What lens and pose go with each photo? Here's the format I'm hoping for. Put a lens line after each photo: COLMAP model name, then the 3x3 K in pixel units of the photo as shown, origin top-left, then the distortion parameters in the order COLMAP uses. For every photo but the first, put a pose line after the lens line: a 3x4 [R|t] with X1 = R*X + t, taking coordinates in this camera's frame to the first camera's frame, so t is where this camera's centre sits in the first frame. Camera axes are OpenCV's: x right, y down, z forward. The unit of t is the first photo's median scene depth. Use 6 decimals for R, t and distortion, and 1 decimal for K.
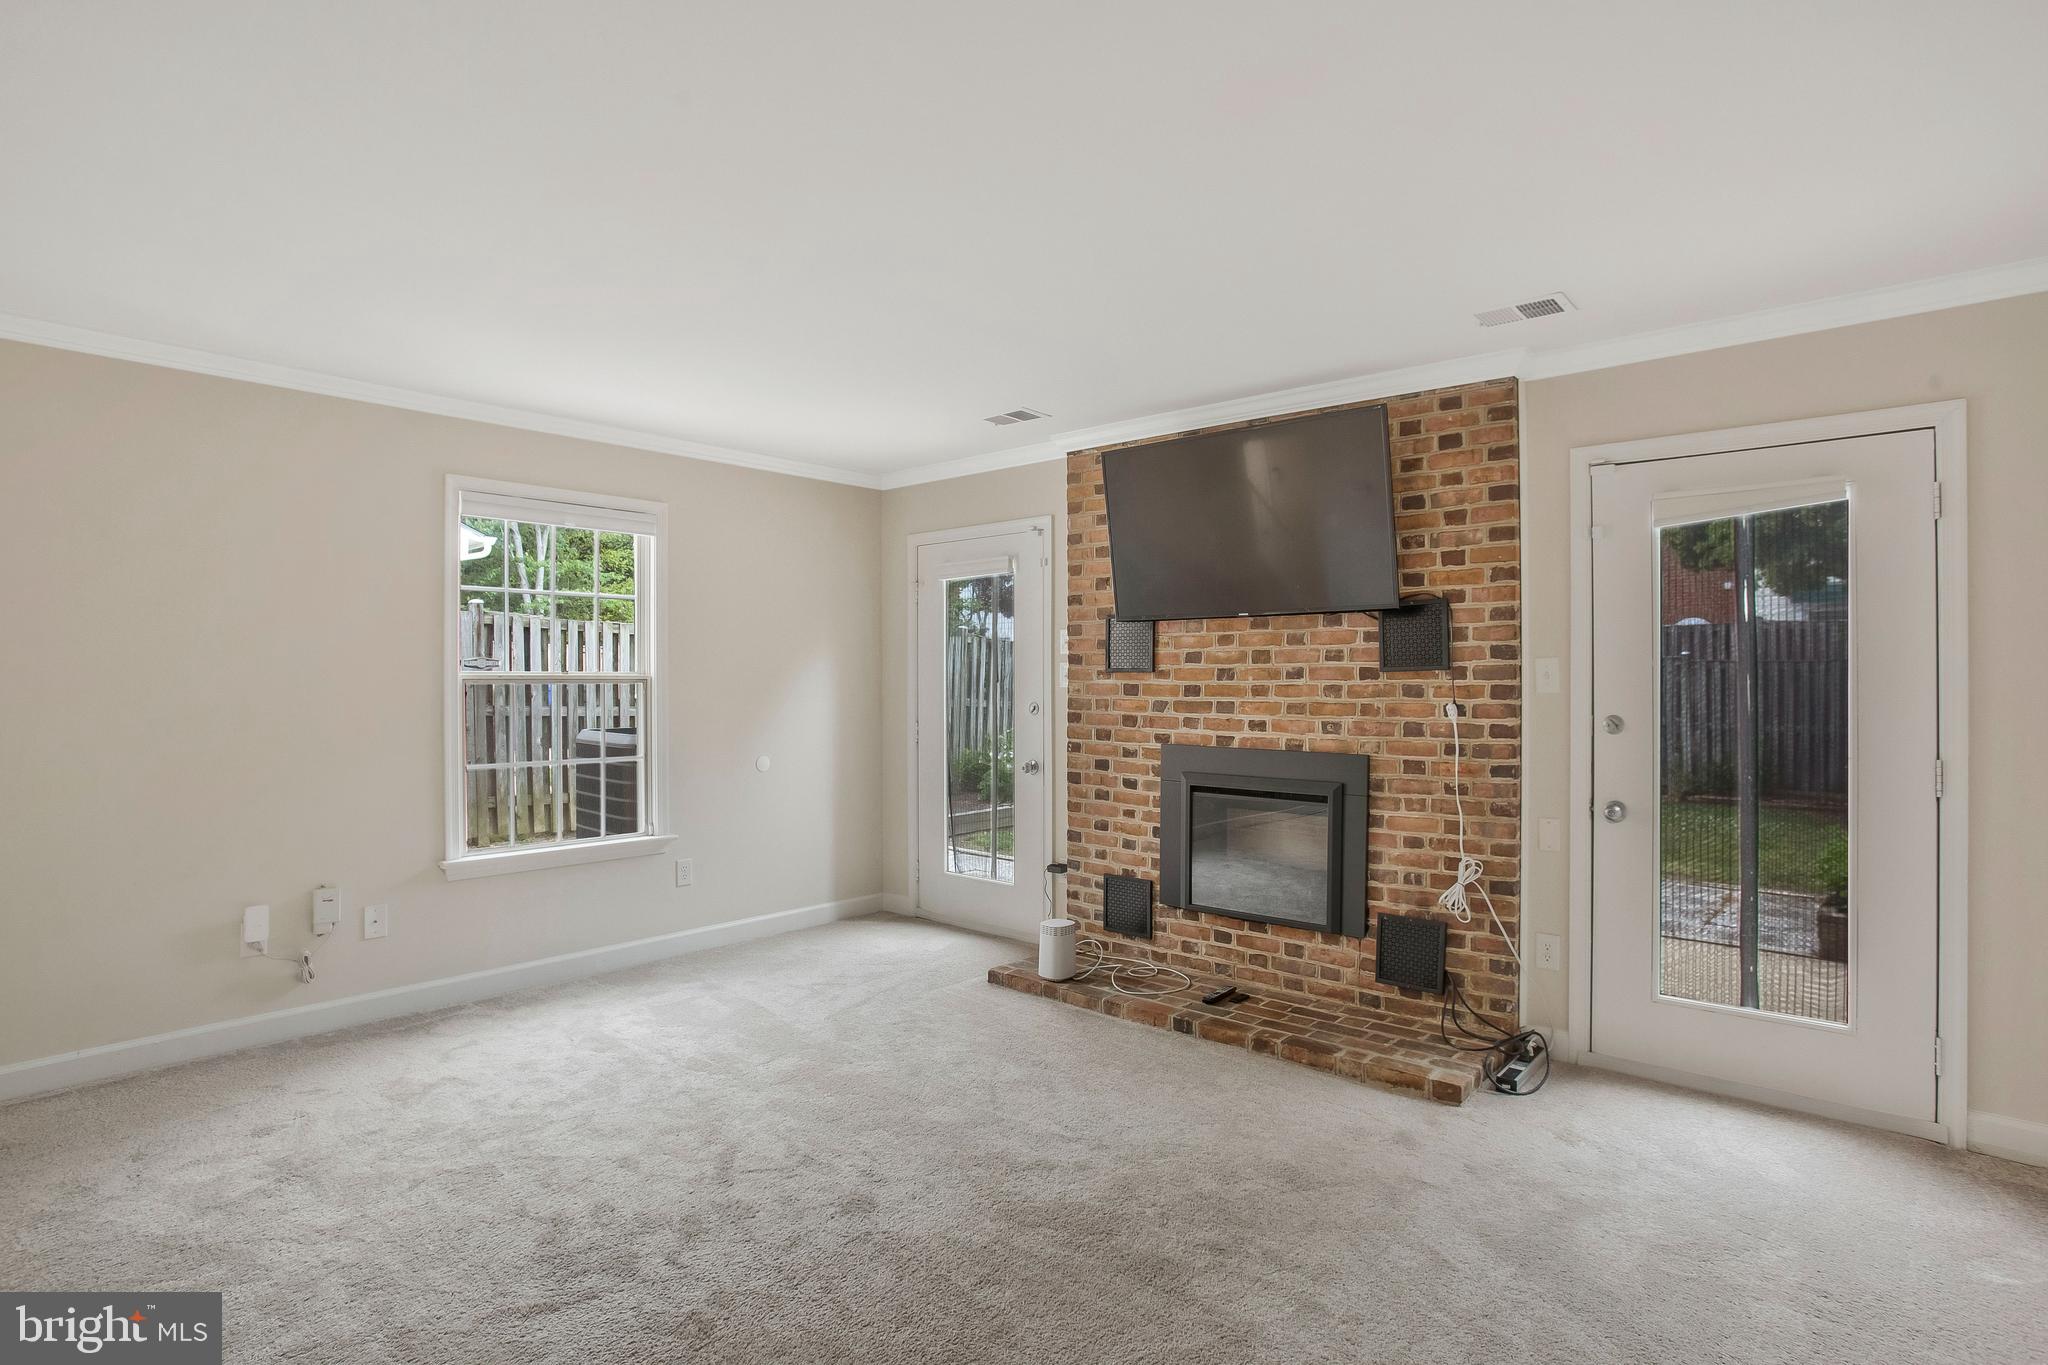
lens RADIAL K [[1034.5, 0, 1049.9], [0, 1034.5, 699.2], [0, 0, 1]] dist [-0.070550, 0.038445]
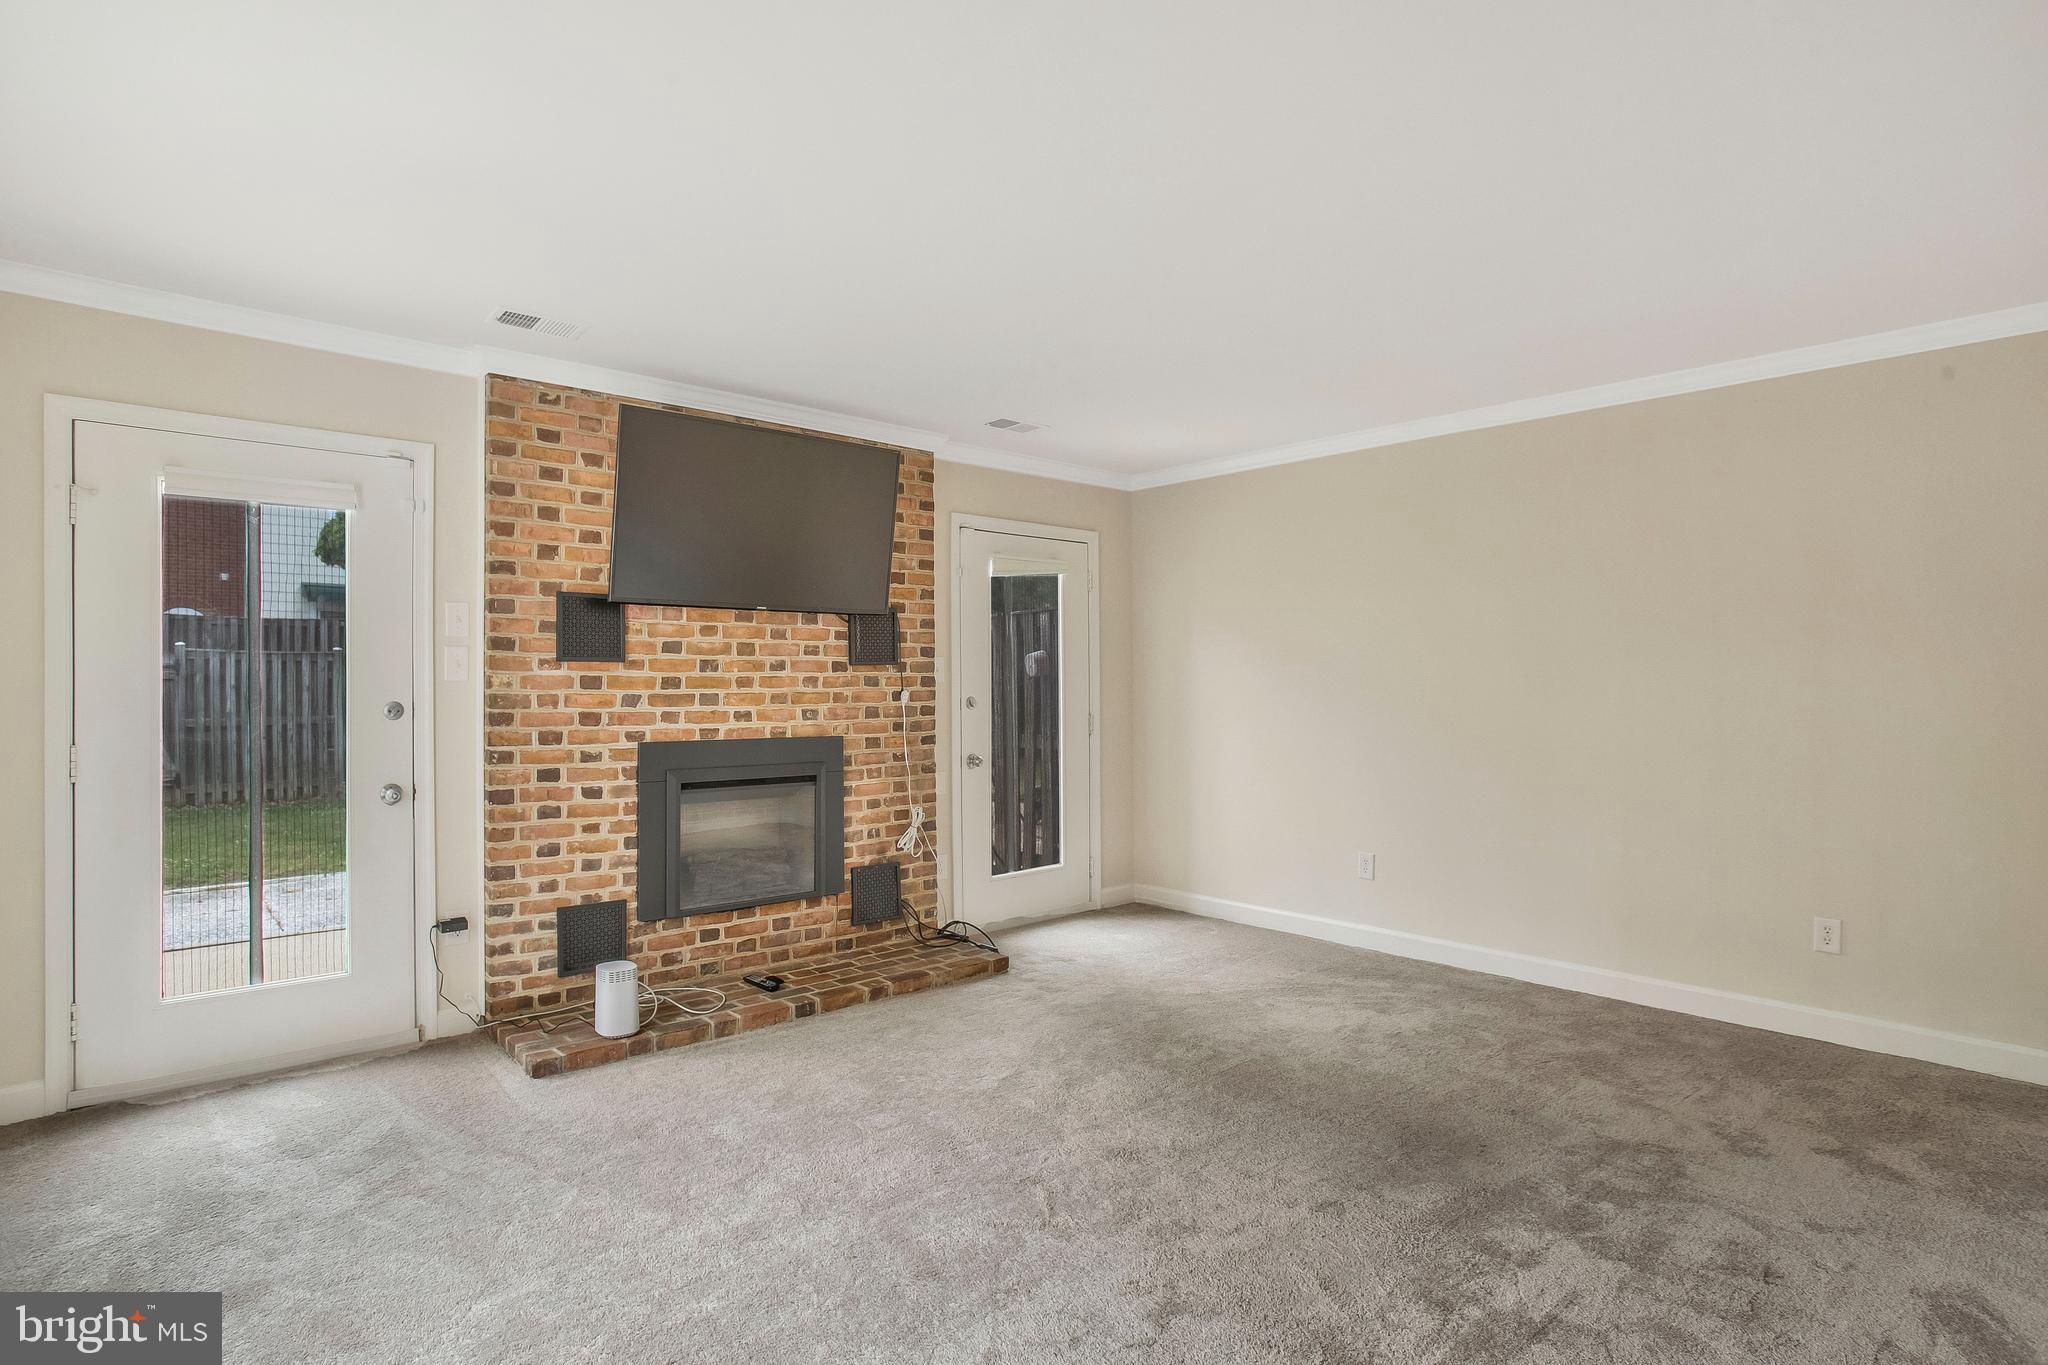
lens RADIAL K [[1062.4, 0, 1032.3], [0, 1062.4, 686.7], [0, 0, 1]] dist [-0.068578, 0.043961]
pose [[0.129704, -0.005746, 0.991536, -0.828110], [0.018164, 0.999829, 0.003418, -0.002183], [-0.991386, 0.017567, 0.129786, 0.598657]]
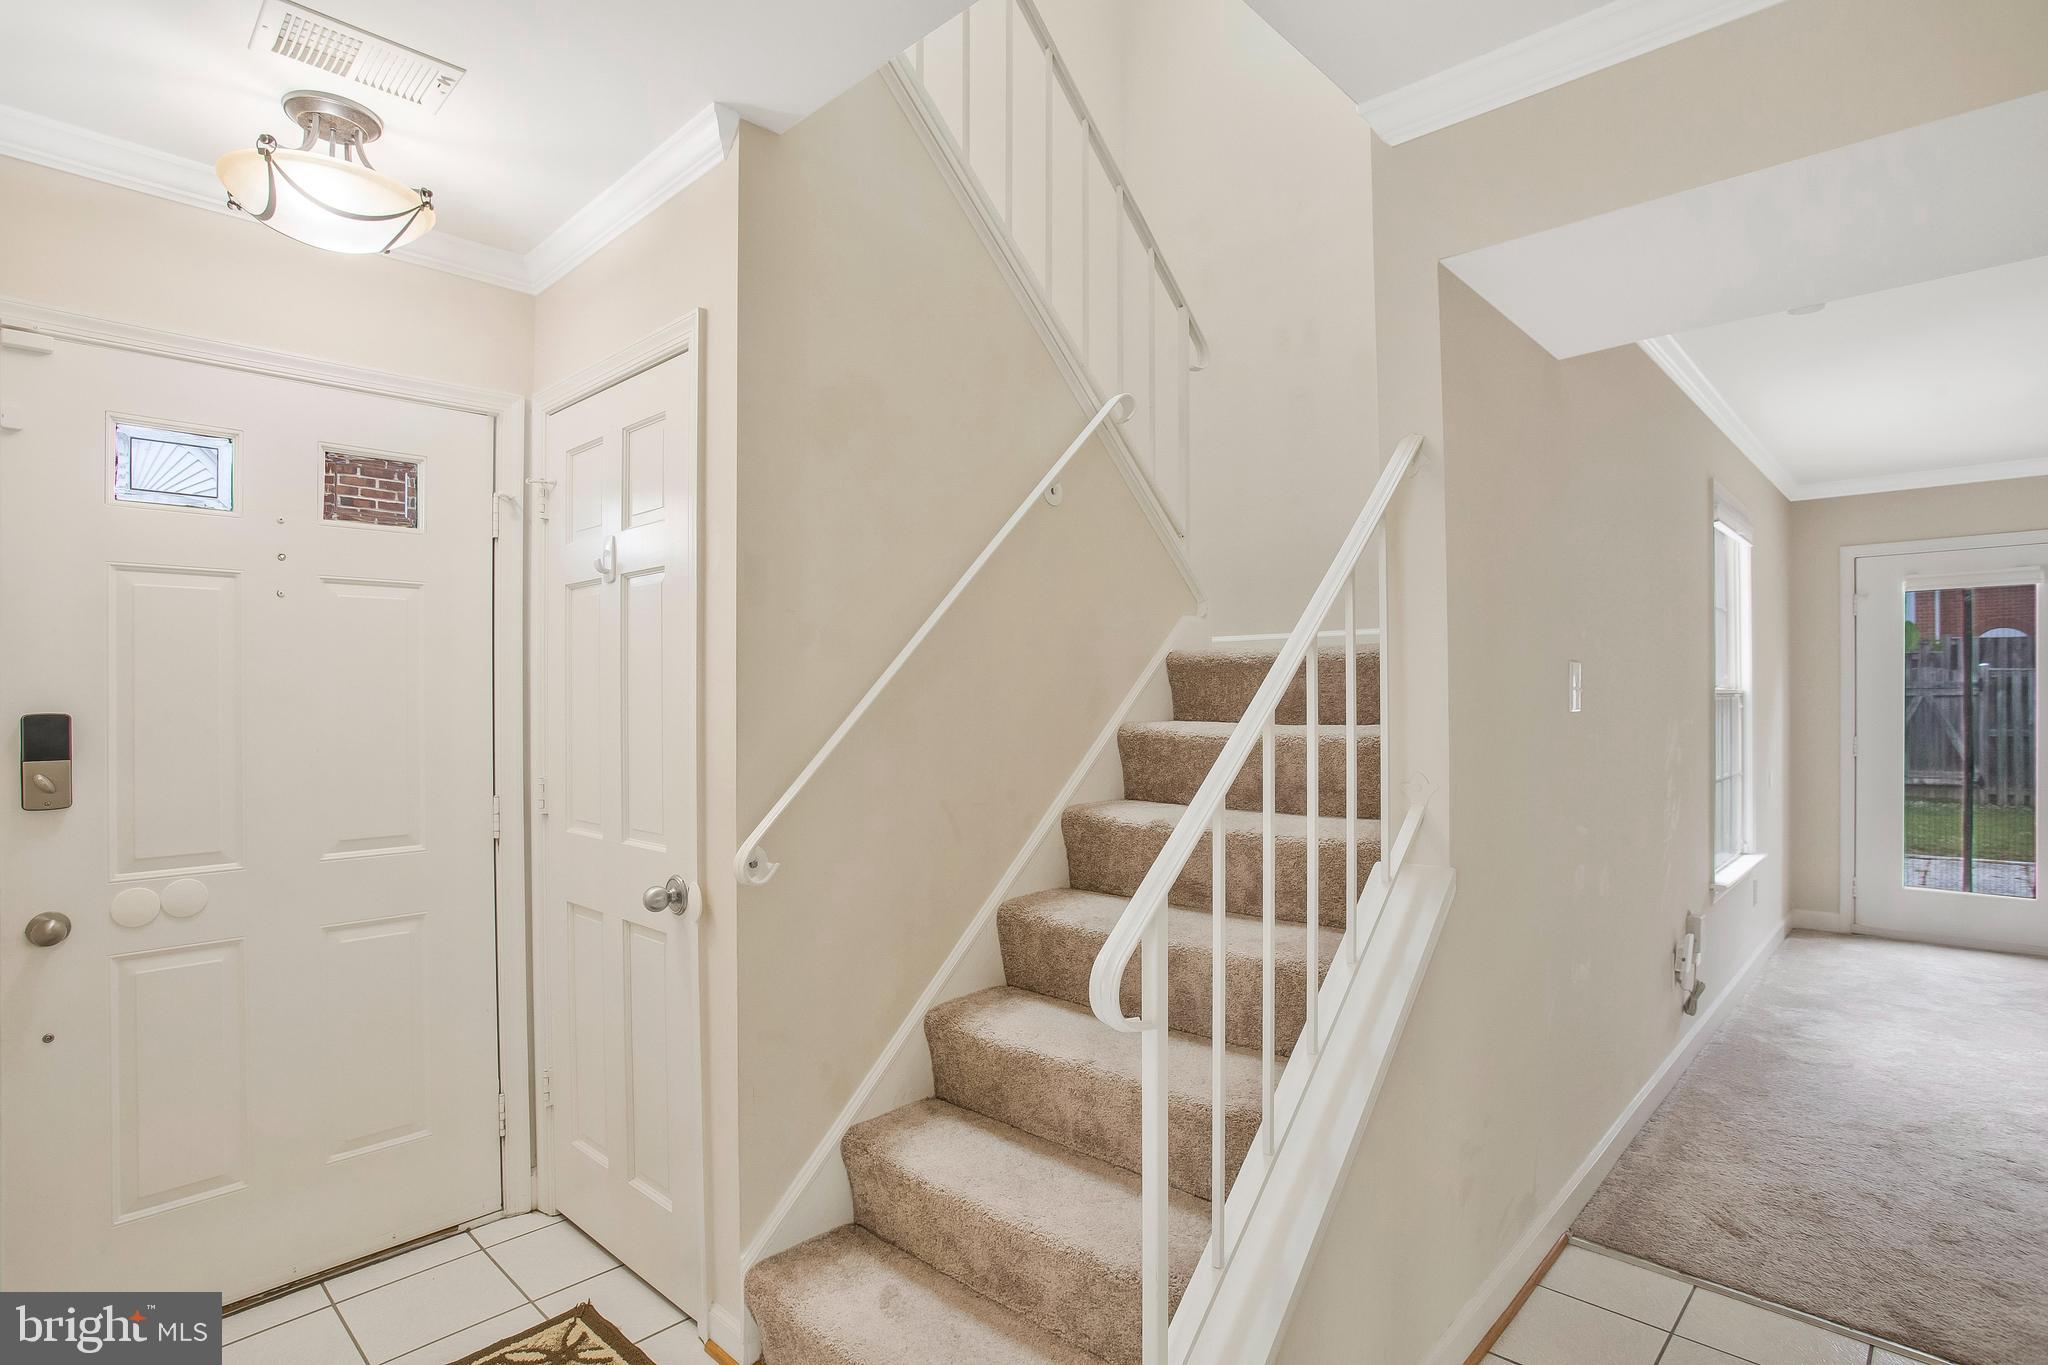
lens RADIAL K [[1034.5, 0, 1049.9], [0, 1034.5, 699.2], [0, 0, 1]] dist [-0.070550, 0.038445]
pose [[0.999678, -0.004156, -0.025032, -1.208519], [0.003736, 0.999852, -0.016808, 0.000435], [0.025098, 0.016709, 0.999545, 0.027765]]
